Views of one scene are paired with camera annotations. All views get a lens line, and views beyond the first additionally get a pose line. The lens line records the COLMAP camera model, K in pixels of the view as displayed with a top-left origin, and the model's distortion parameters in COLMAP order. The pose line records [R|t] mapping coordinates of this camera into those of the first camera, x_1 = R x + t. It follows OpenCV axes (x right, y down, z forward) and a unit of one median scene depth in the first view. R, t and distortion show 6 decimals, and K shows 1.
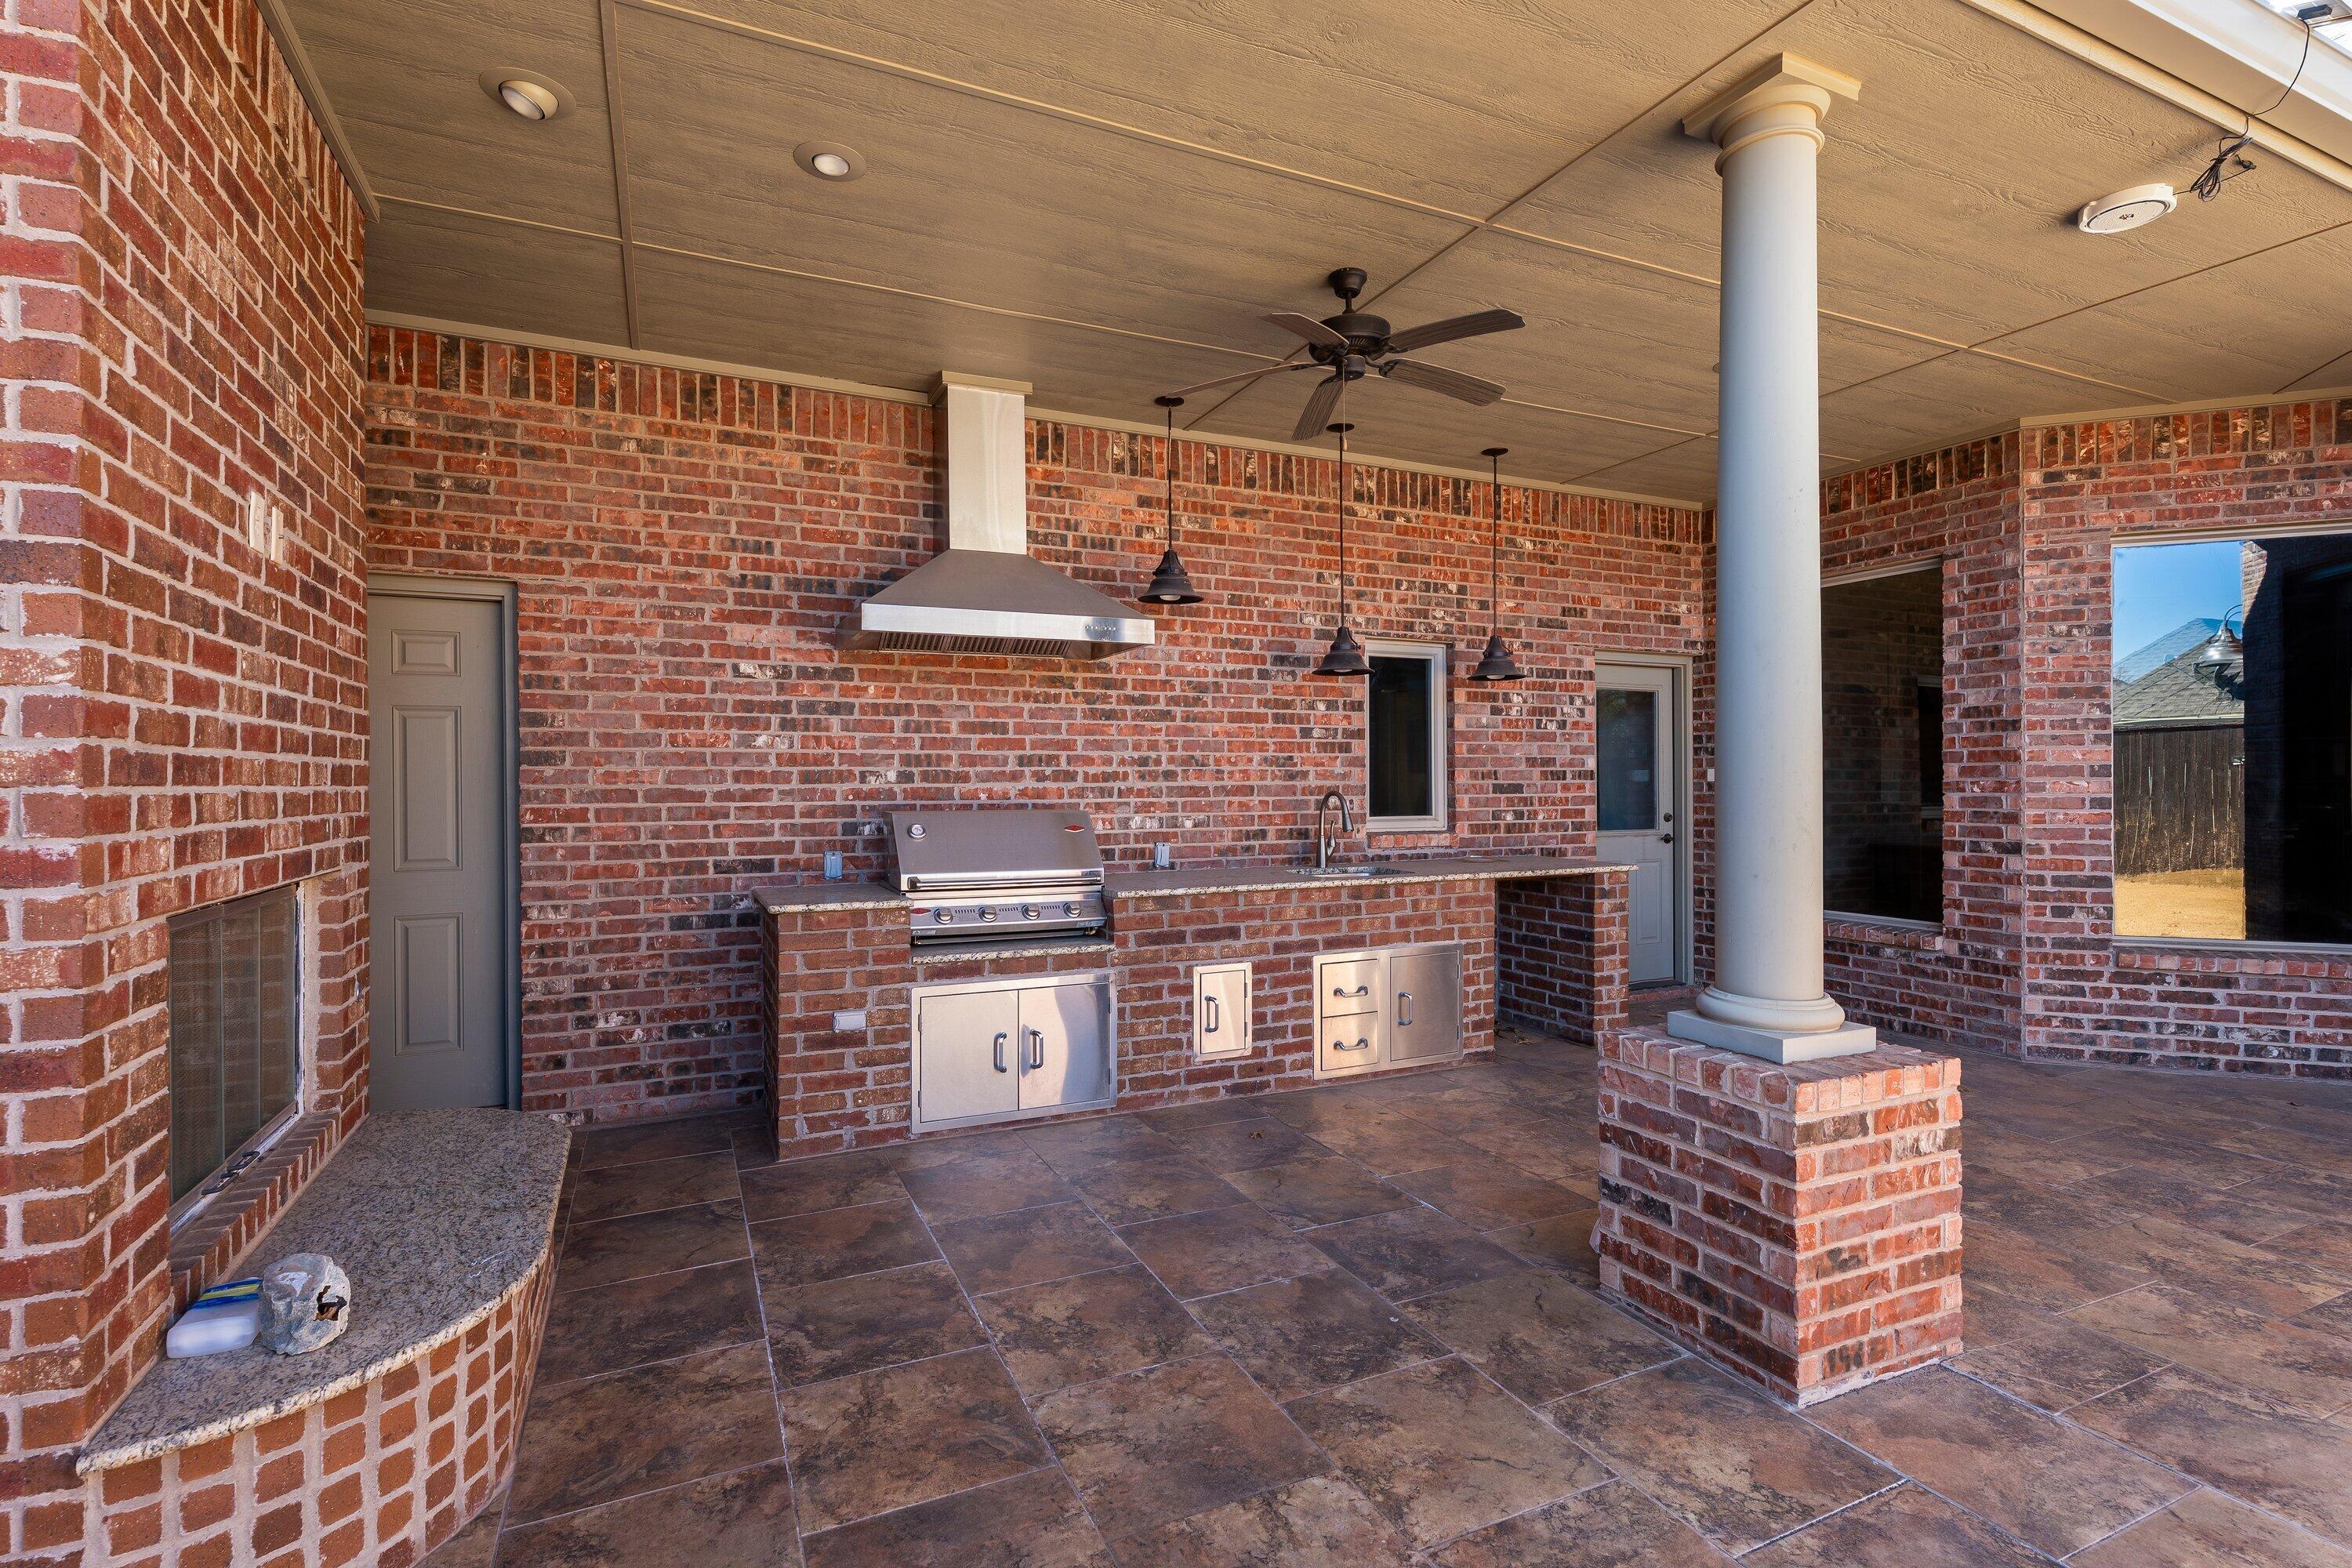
lens RADIAL K [[1099.8, 0, 1172.5], [0, 1099.8, 781.5], [0, 0, 1]] dist [0.002965, -0.001139]
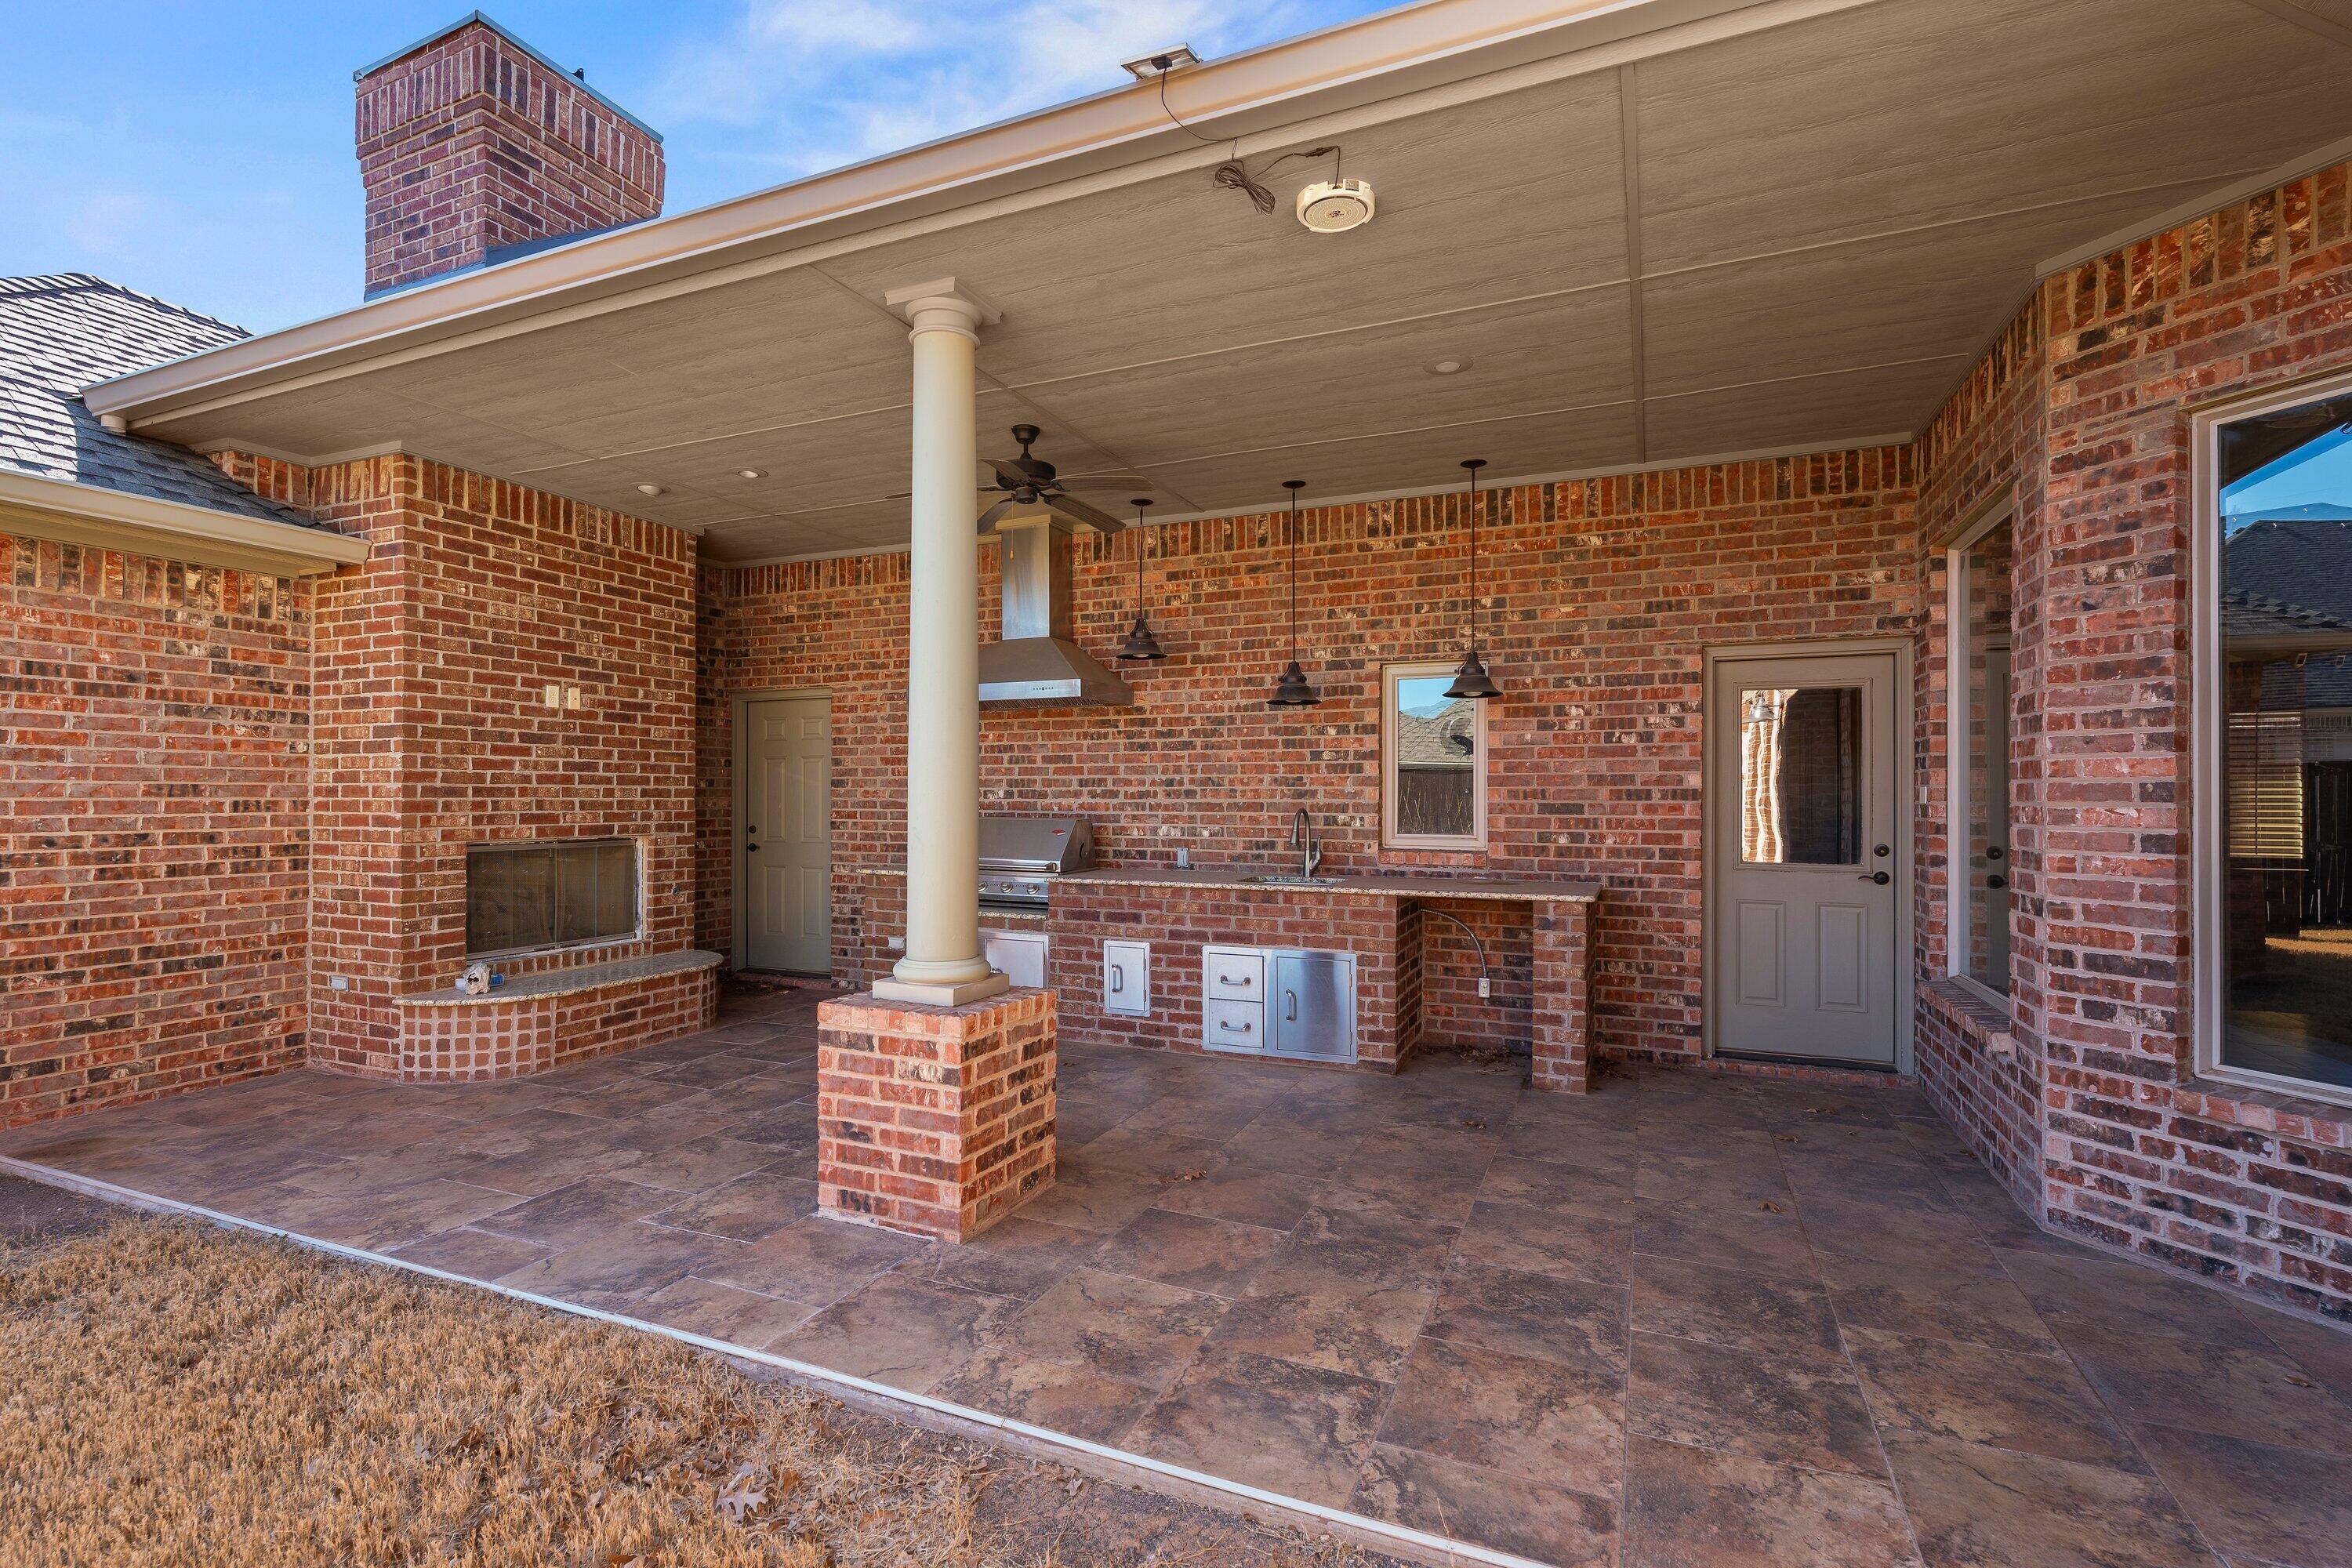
lens RADIAL K [[1099.8, 0, 1163.3], [0, 1099.8, 791.1], [0, 0, 1]] dist [0.002965, -0.001139]
pose [[0.661897, 0.001970, -0.749592, 0.935416], [-0.004852, 0.999987, -0.001656, -0.006524], [0.749579, 0.004733, 0.661898, 0.164226]]
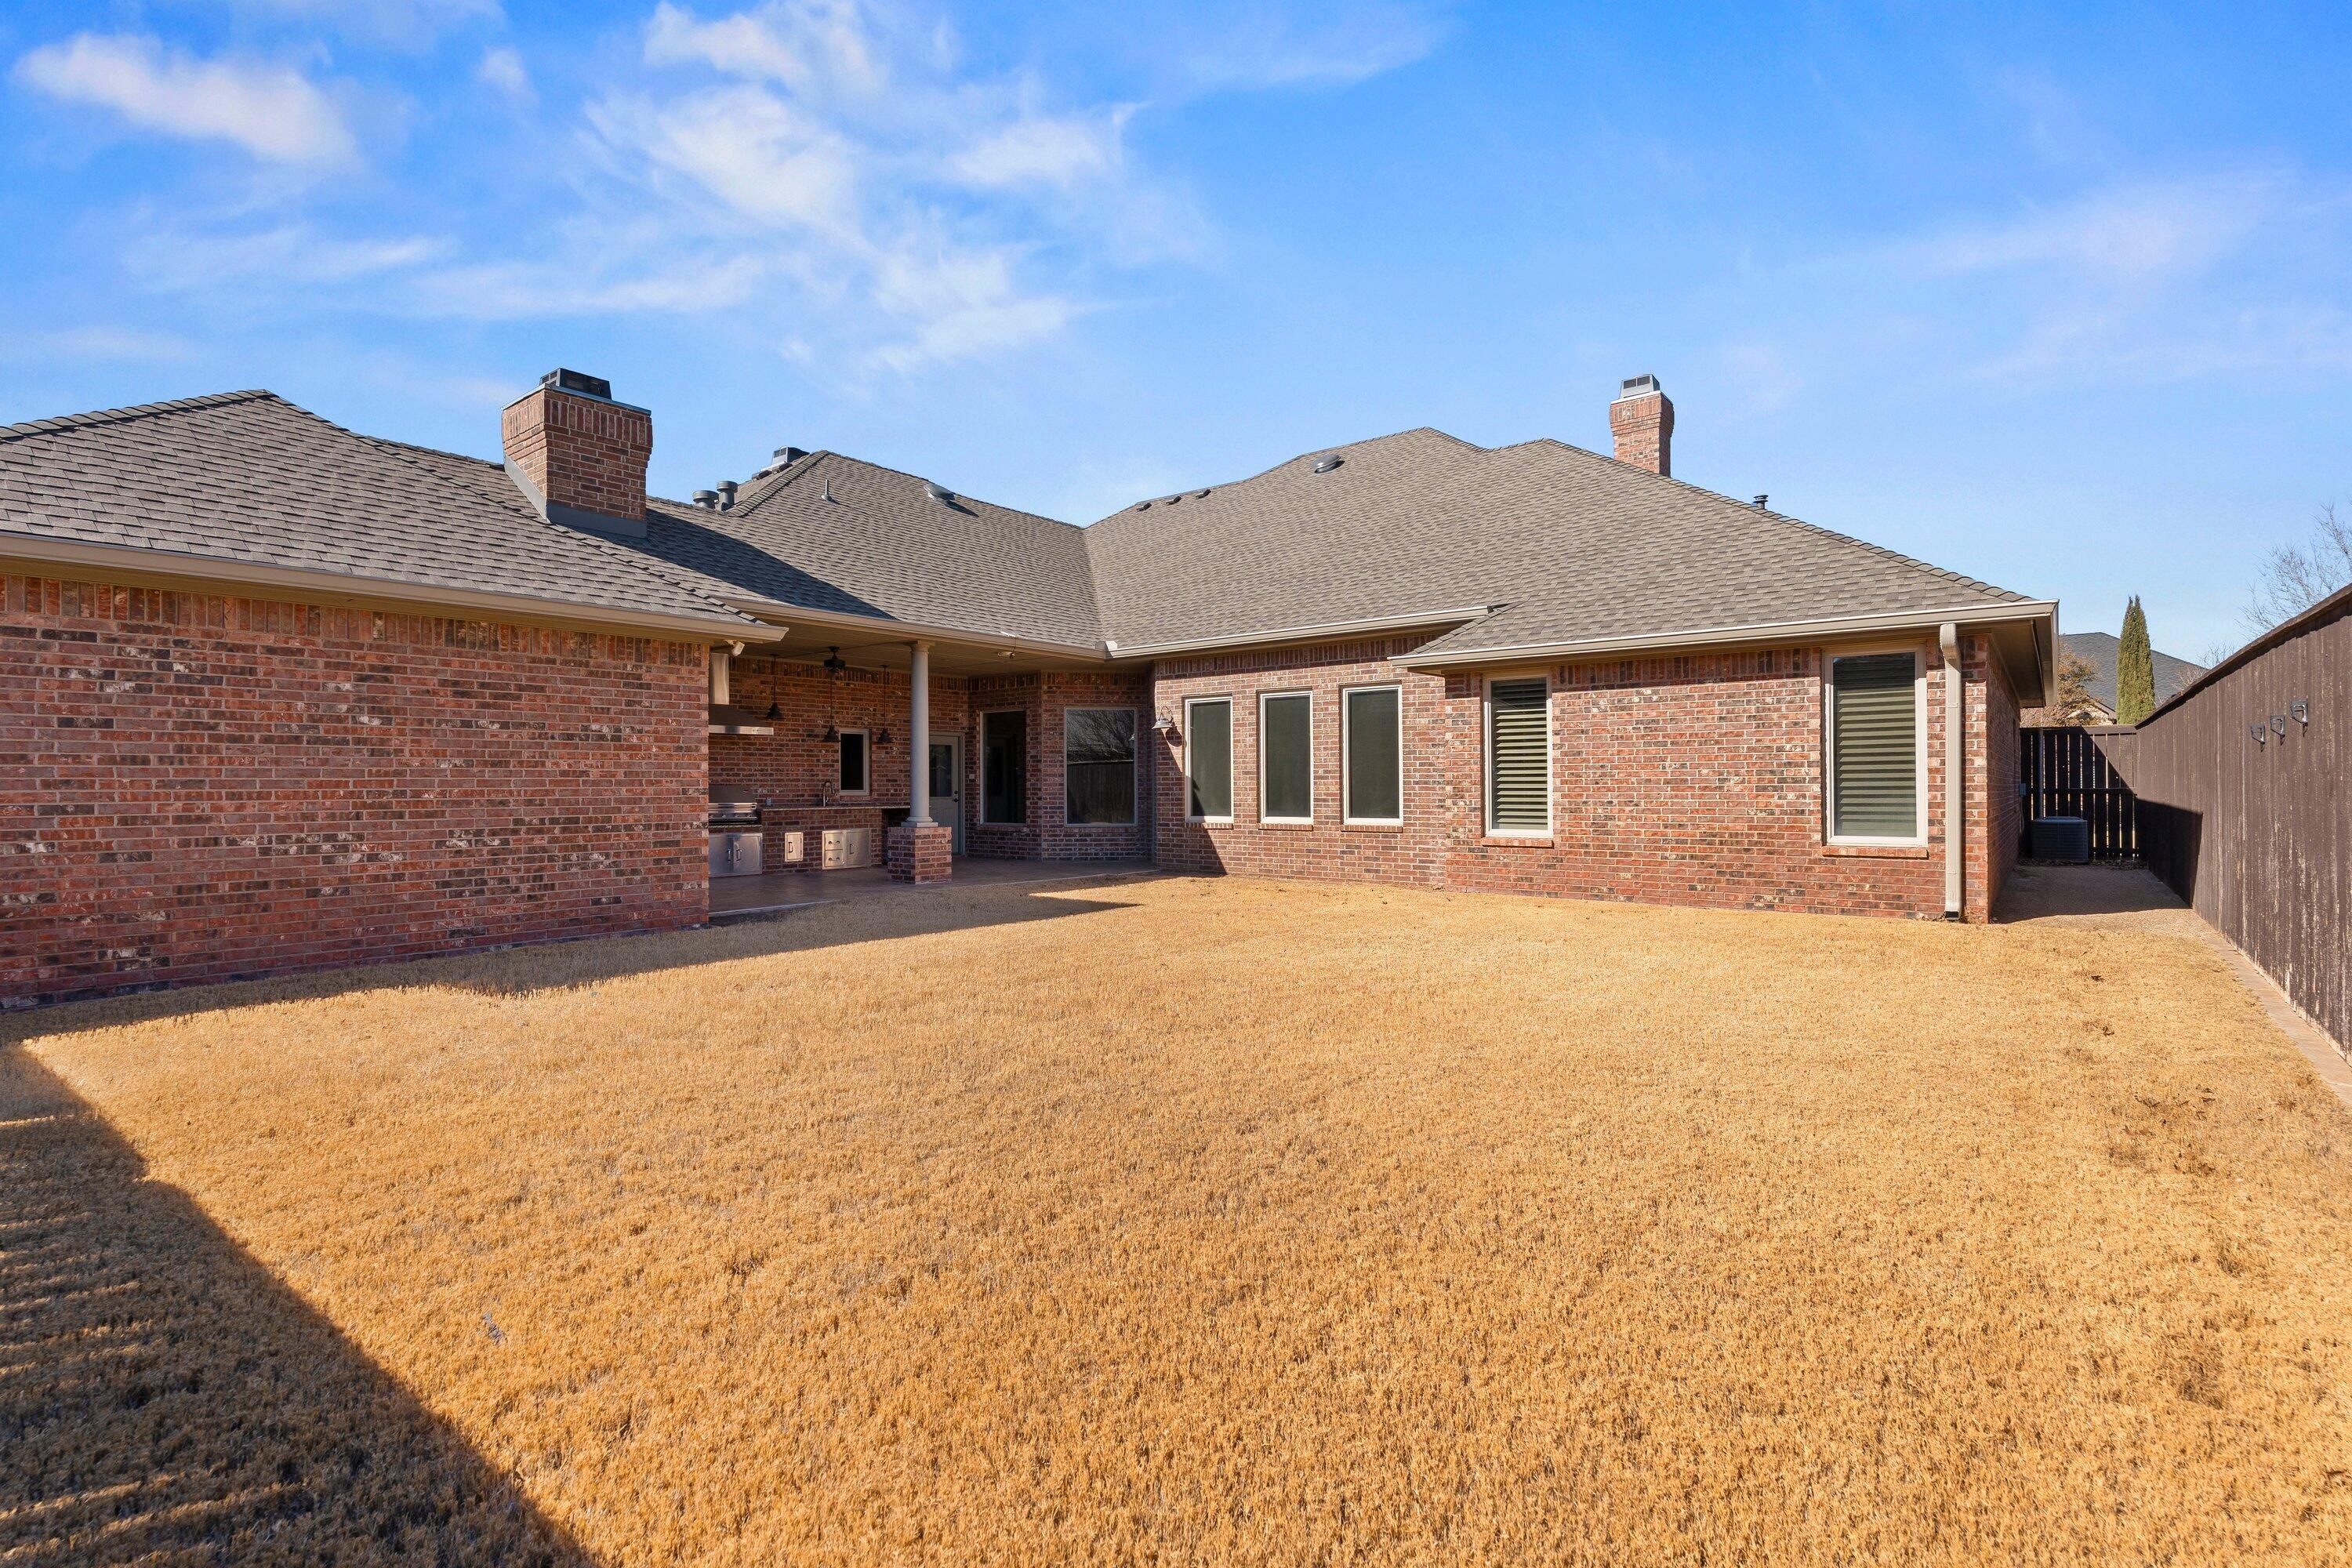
lens RADIAL K [[1099.8, 0, 1165.4], [0, 1099.8, 775.1], [0, 0, 1]] dist [0.002965, -0.001139]
pose [[0.897192, 0.005782, 0.441604, -0.369398], [-0.000822, 0.999934, -0.011420, 0.028979], [-0.441641, 0.009883, 0.897137, -2.190040]]
